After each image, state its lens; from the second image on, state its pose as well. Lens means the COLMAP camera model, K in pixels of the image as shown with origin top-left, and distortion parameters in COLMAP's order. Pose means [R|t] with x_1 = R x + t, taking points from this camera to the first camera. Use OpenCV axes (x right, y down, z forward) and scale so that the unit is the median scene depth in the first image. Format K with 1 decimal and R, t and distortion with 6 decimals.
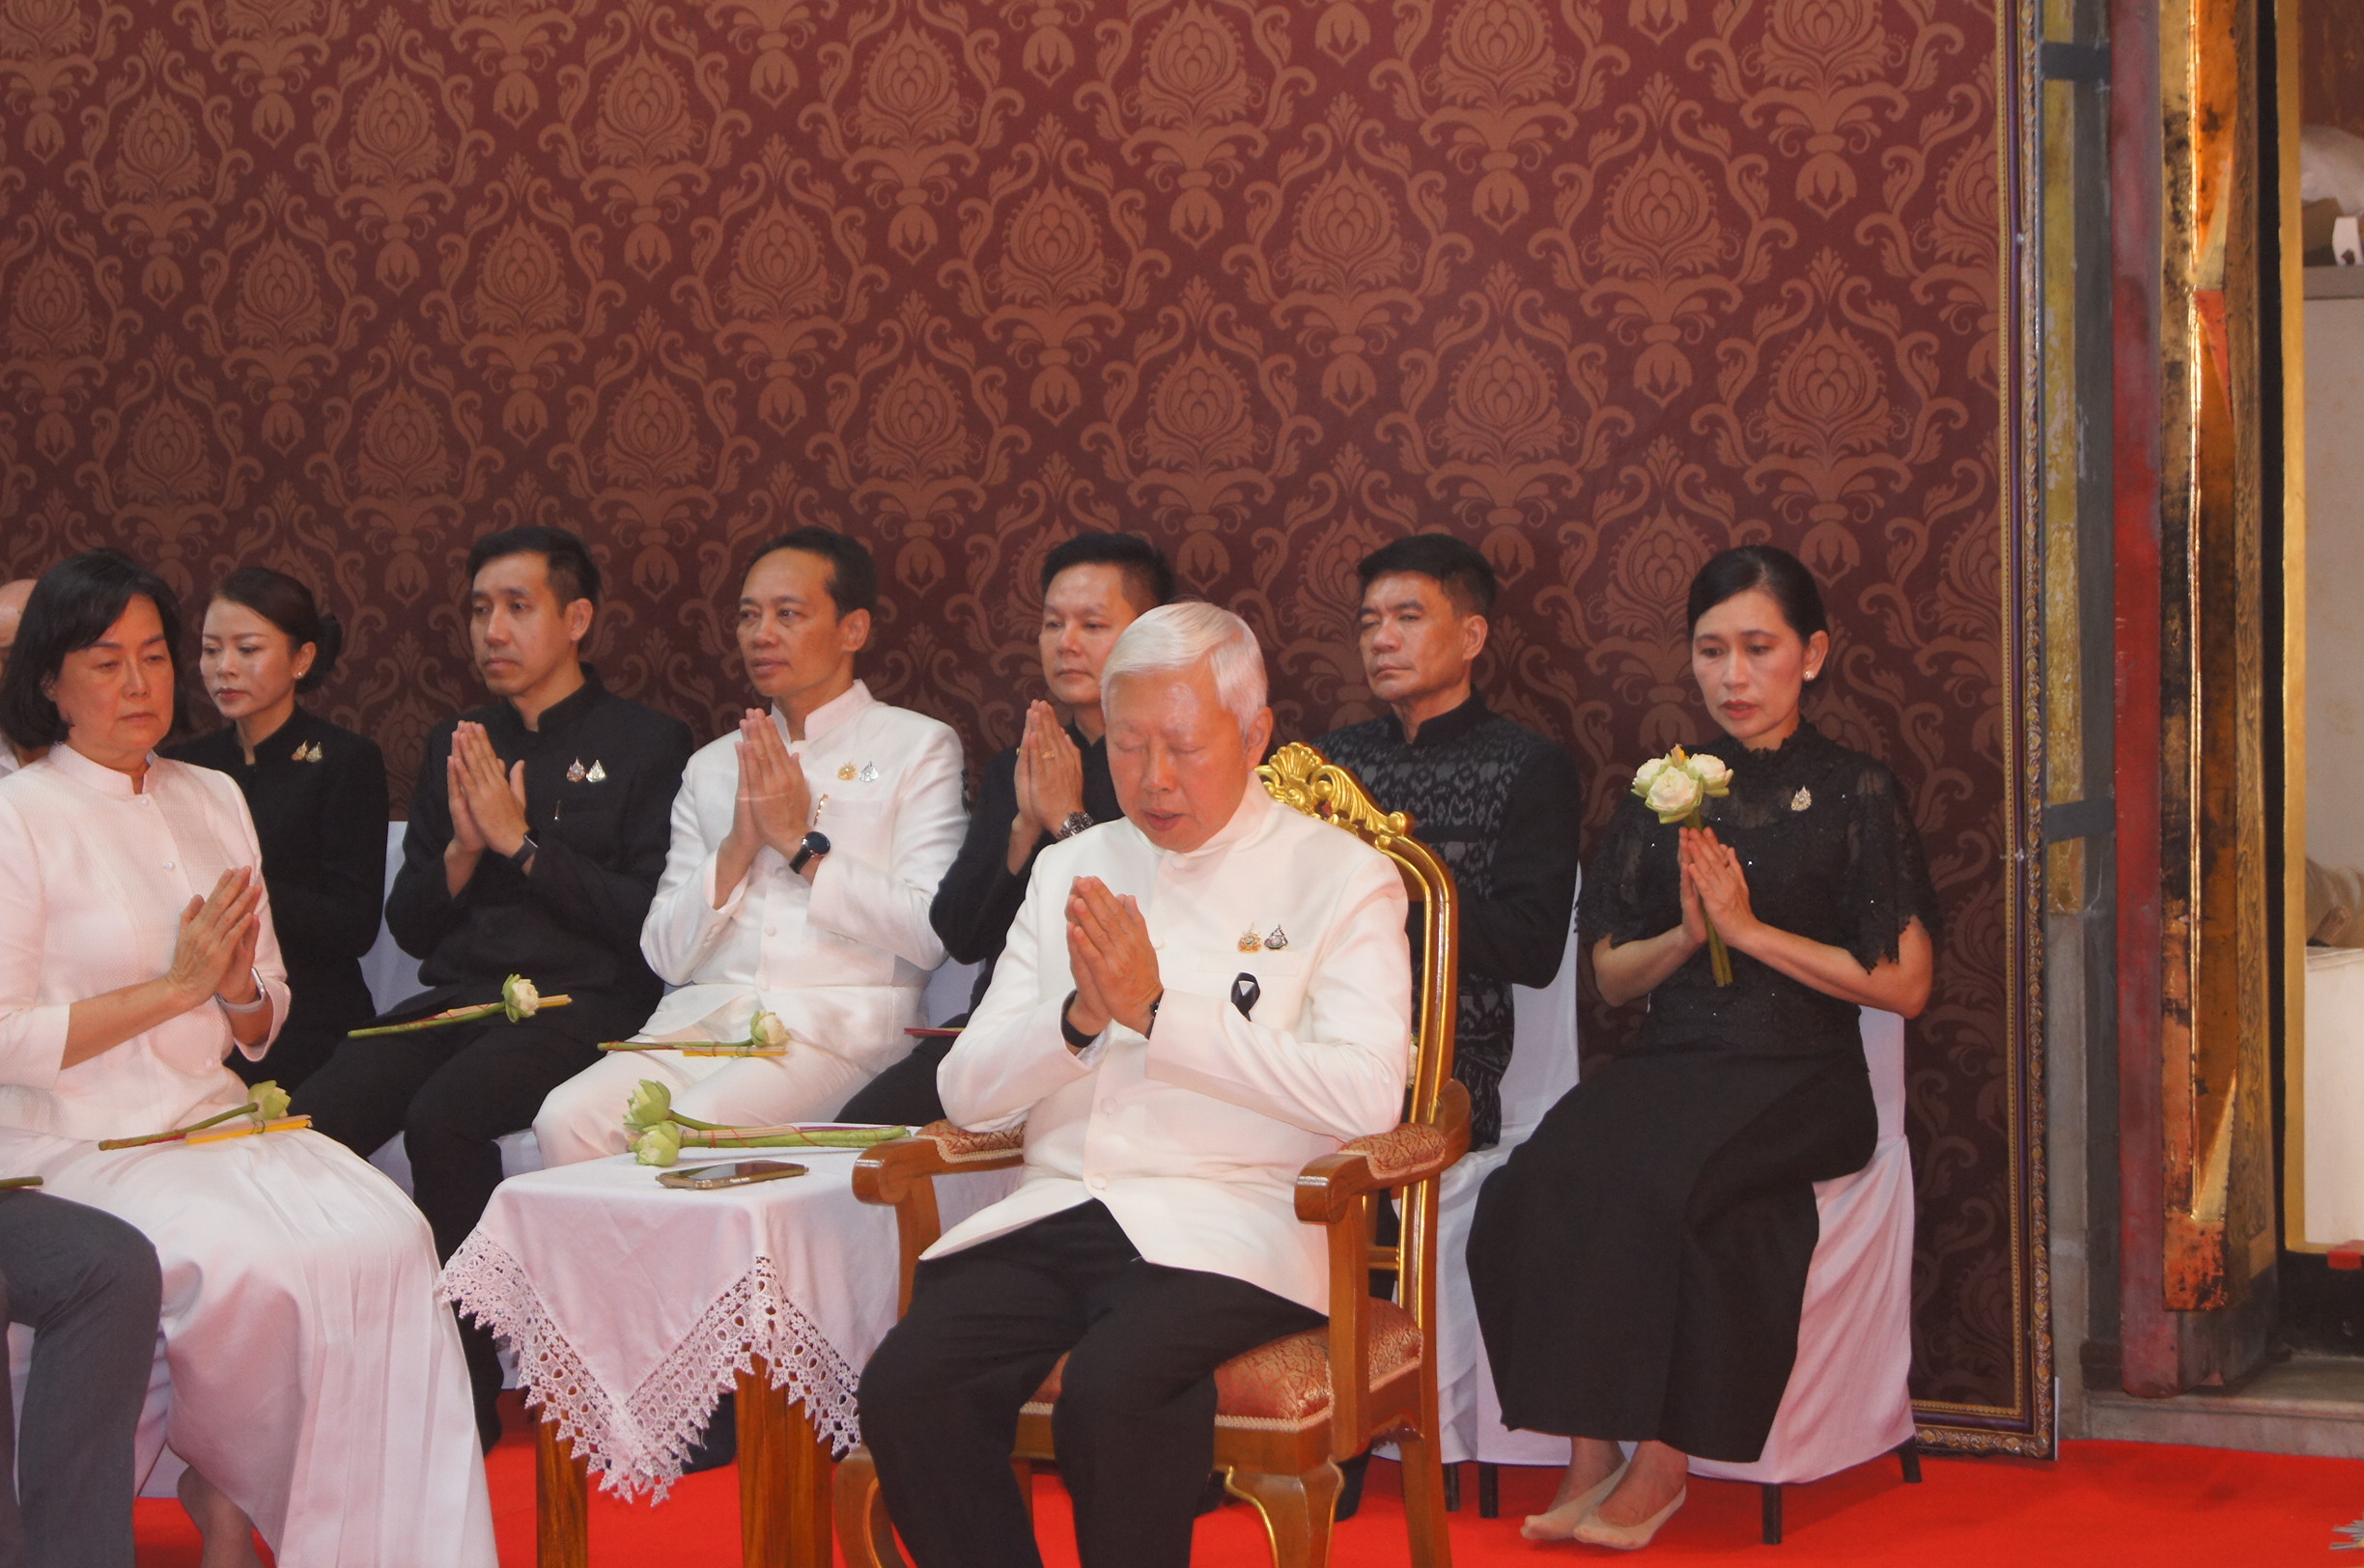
lens RADIAL K [[5411.8, 0, 1182.4], [0, 5411.8, 671.2], [0, 0, 1]] dist [0.219413, -2.486114]
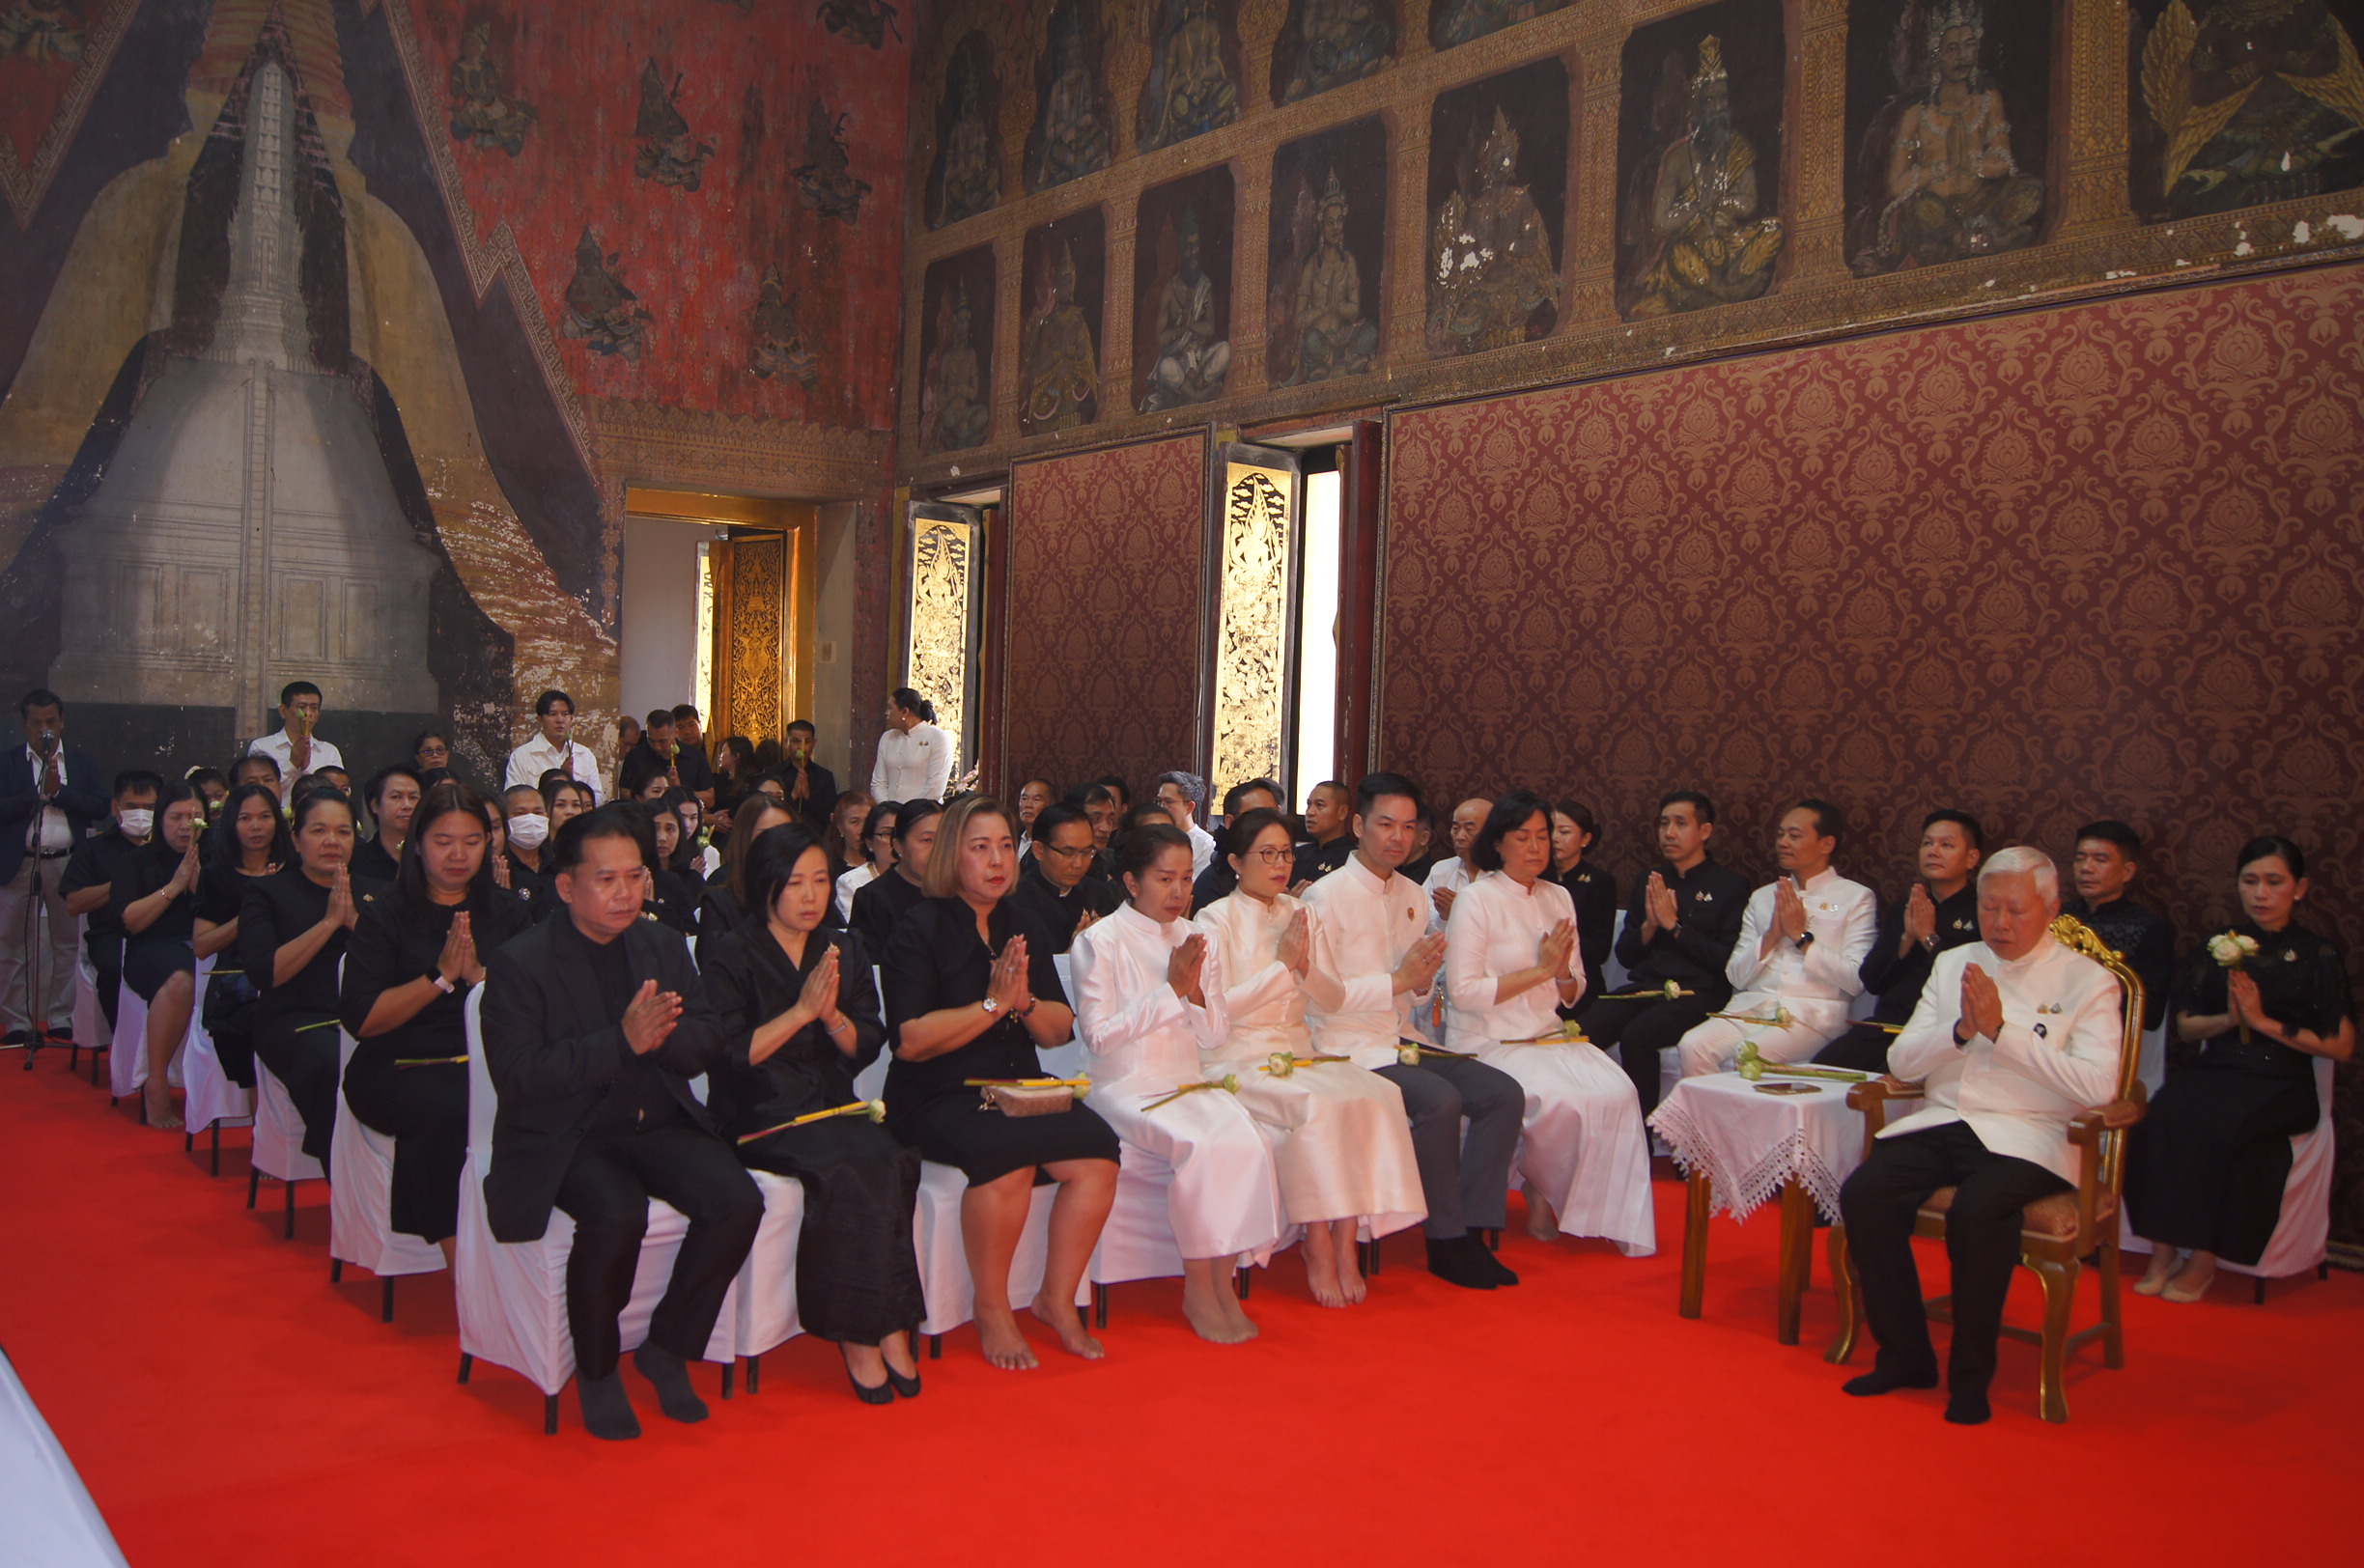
lens RADIAL K [[1959.7, 0, 1189.1], [0, 1959.7, 777.8], [0, 0, 1]] dist [-0.076020, 0.012193]
pose [[0.941724, 0.062204, -0.330586, -0.049851], [-0.072095, 0.997240, -0.017731, -0.001703], [0.328570, 0.040531, 0.943609, 0.141610]]
